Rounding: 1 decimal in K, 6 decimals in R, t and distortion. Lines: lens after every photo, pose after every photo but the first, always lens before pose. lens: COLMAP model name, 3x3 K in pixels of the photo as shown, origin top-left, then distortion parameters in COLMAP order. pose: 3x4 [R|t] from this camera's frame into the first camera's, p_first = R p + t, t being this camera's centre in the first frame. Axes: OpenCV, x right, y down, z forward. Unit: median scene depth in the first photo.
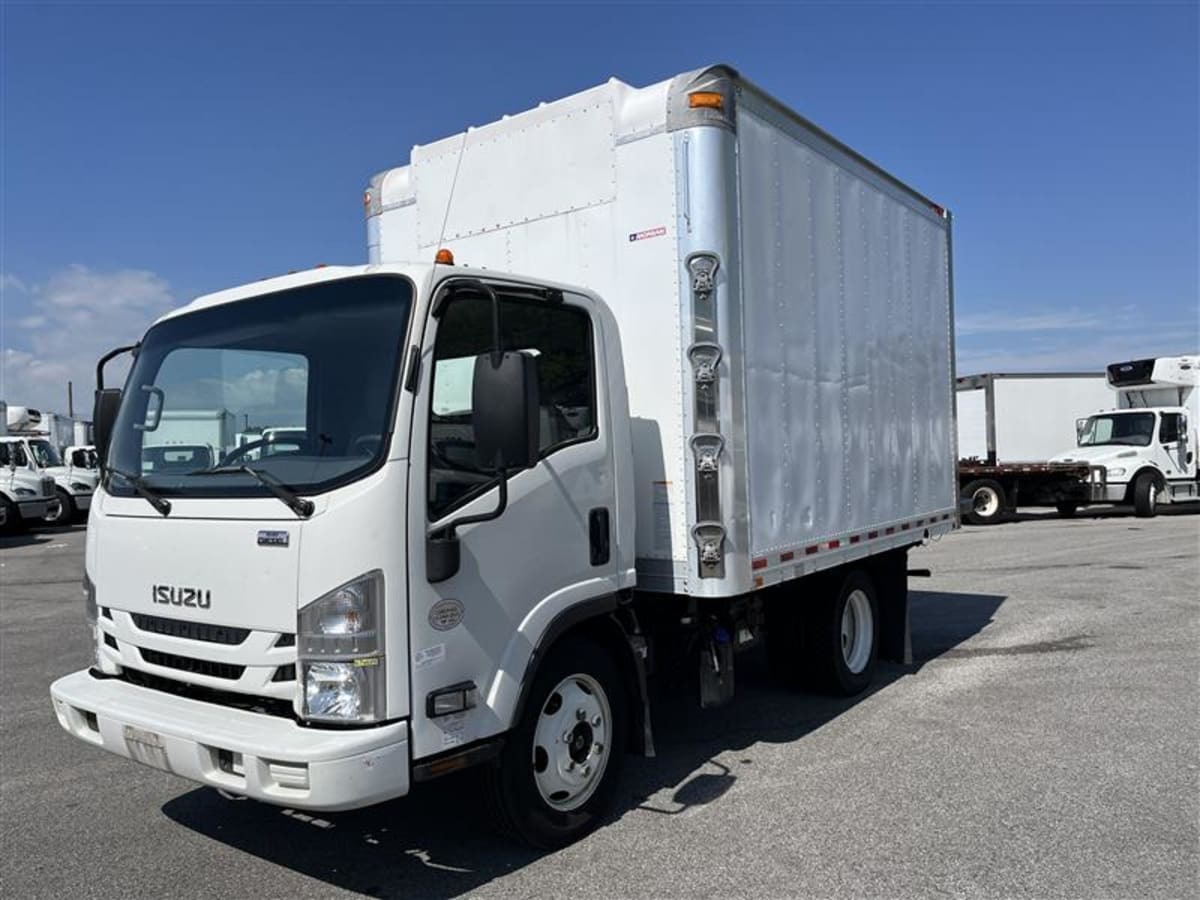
lens RADIAL K [[926.5, 0, 600.0], [0, 926.5, 450.0], [0, 0, 1]] dist [0.005902, 0.002205]
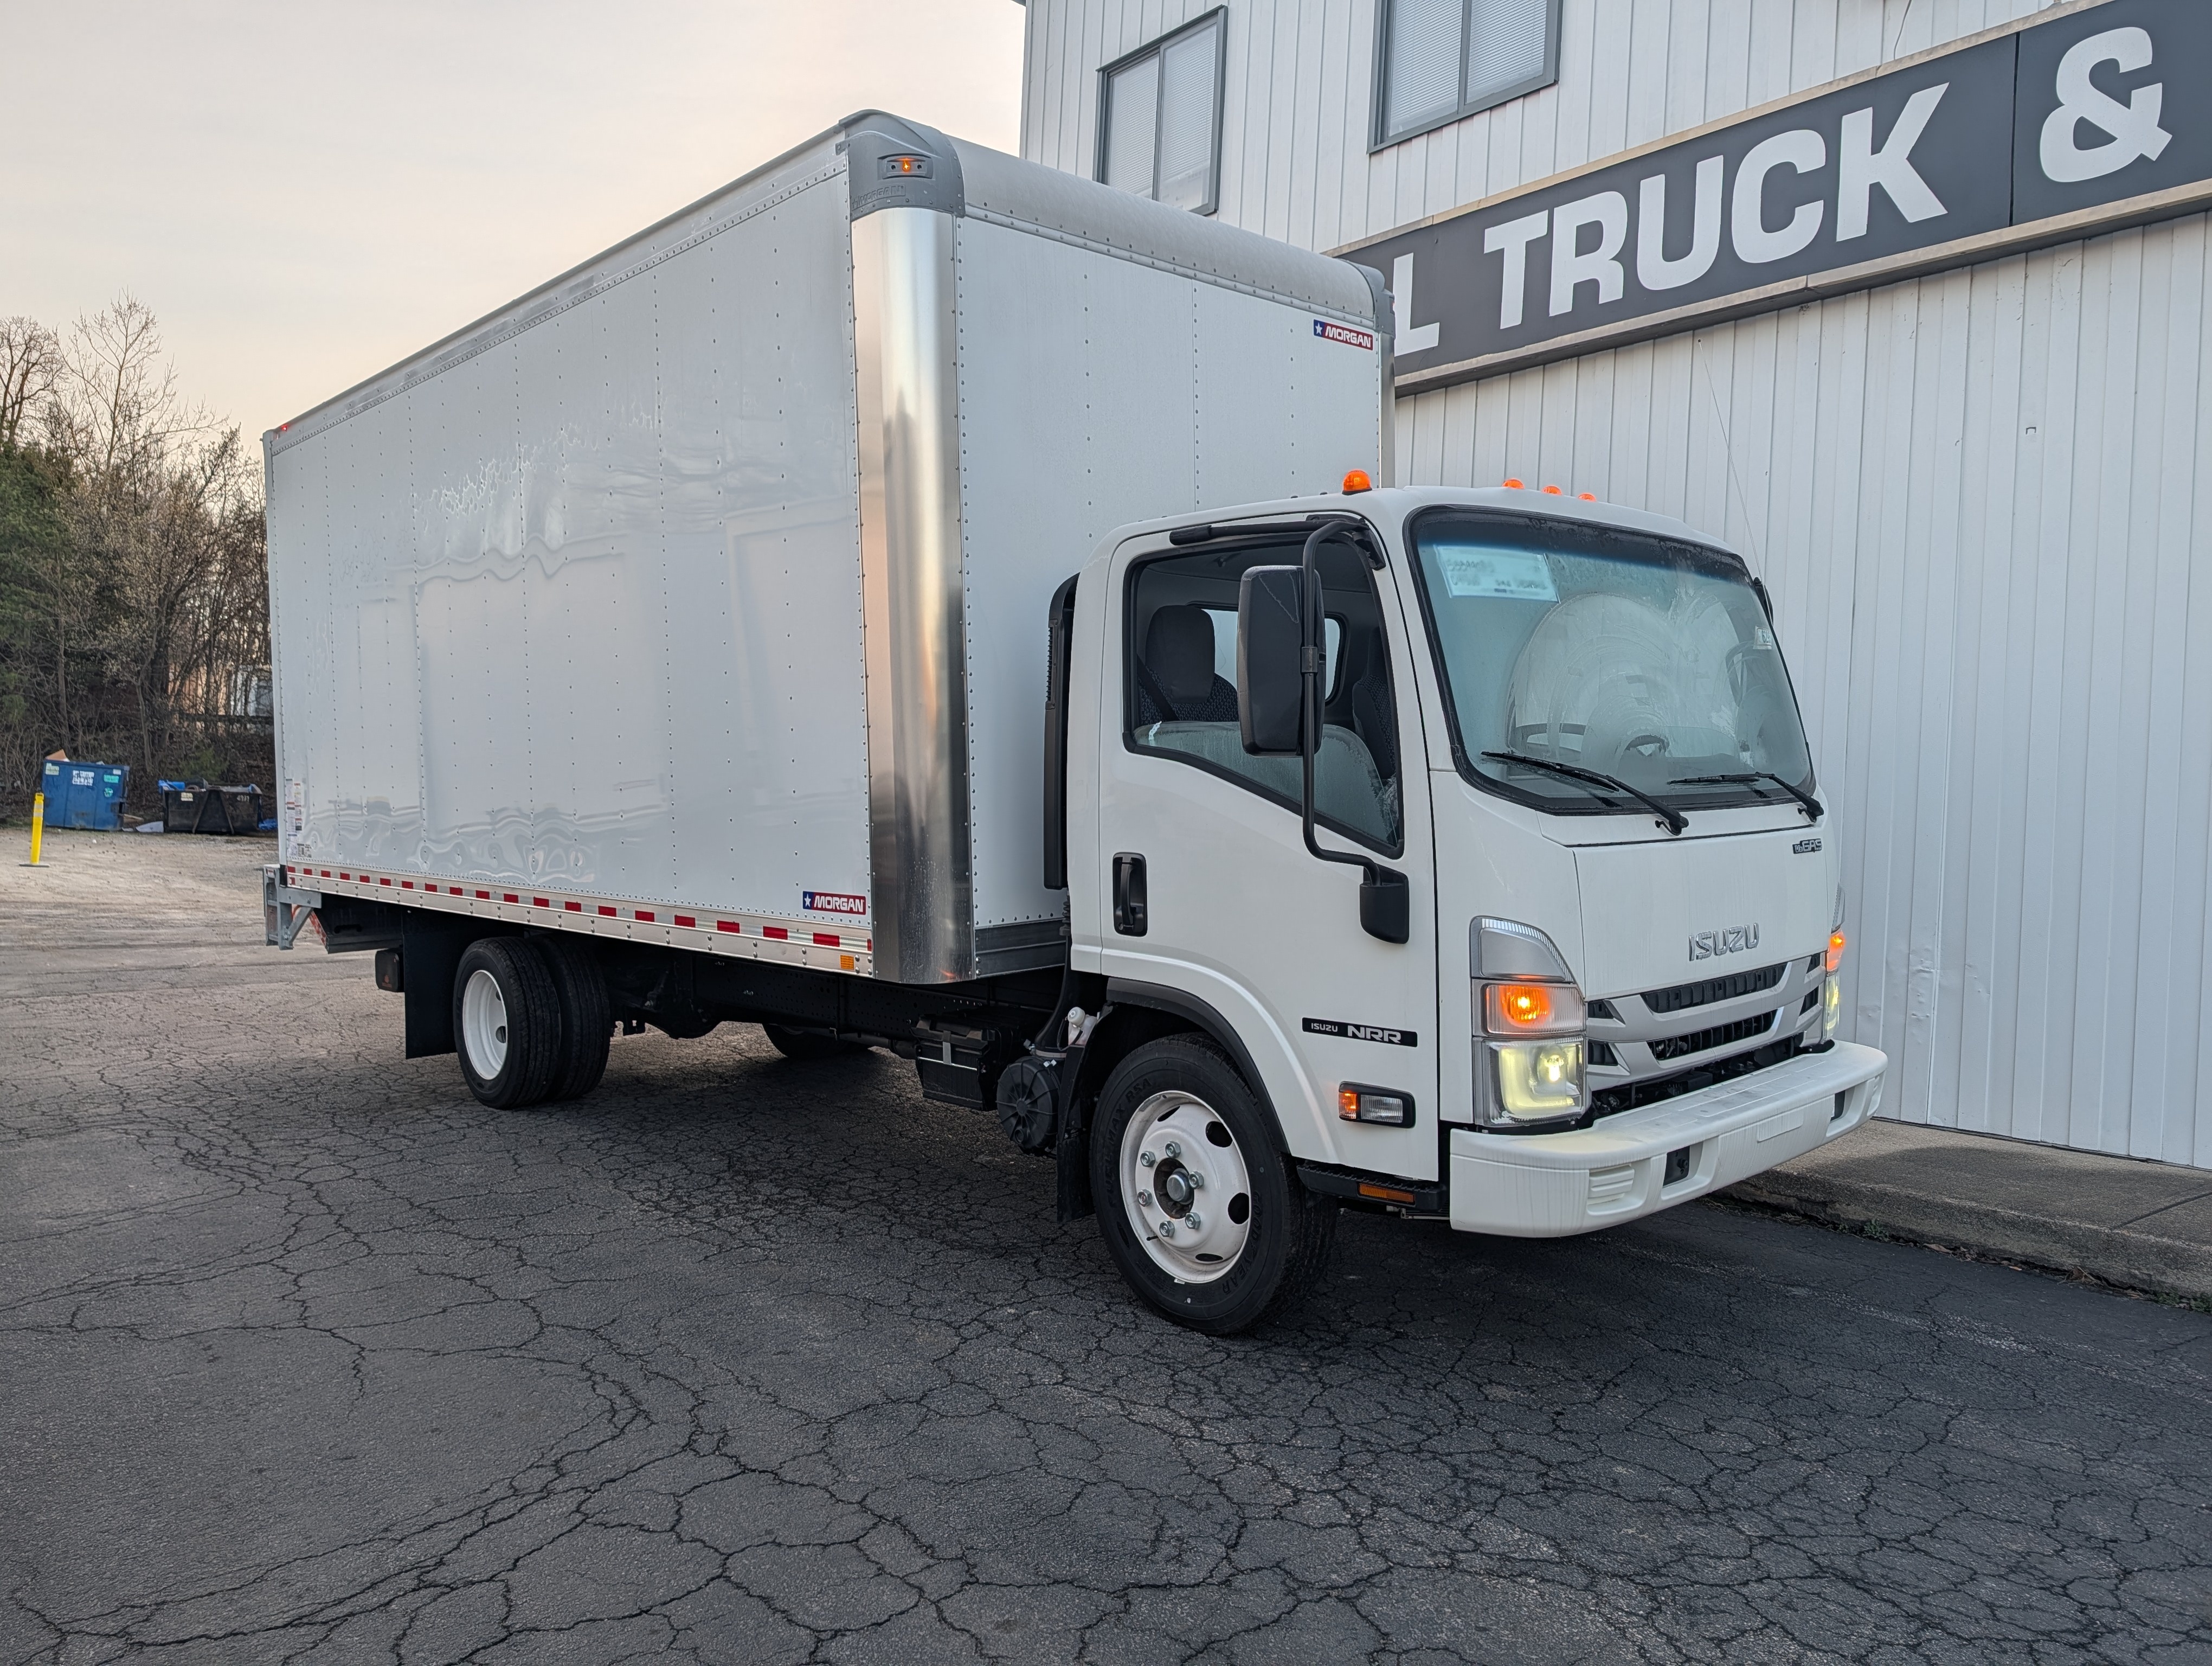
lens RADIAL K [[1546.2, 0, 1106.0], [0, 1546.2, 833.0], [0, 0, 1]] dist [0.001224, -0.000038]
pose [[0.201370, -0.008225, 0.979481, -1.749282], [0.008368, 0.999943, 0.006677, 0.060404], [-0.979479, 0.006852, 0.201428, 1.241790]]
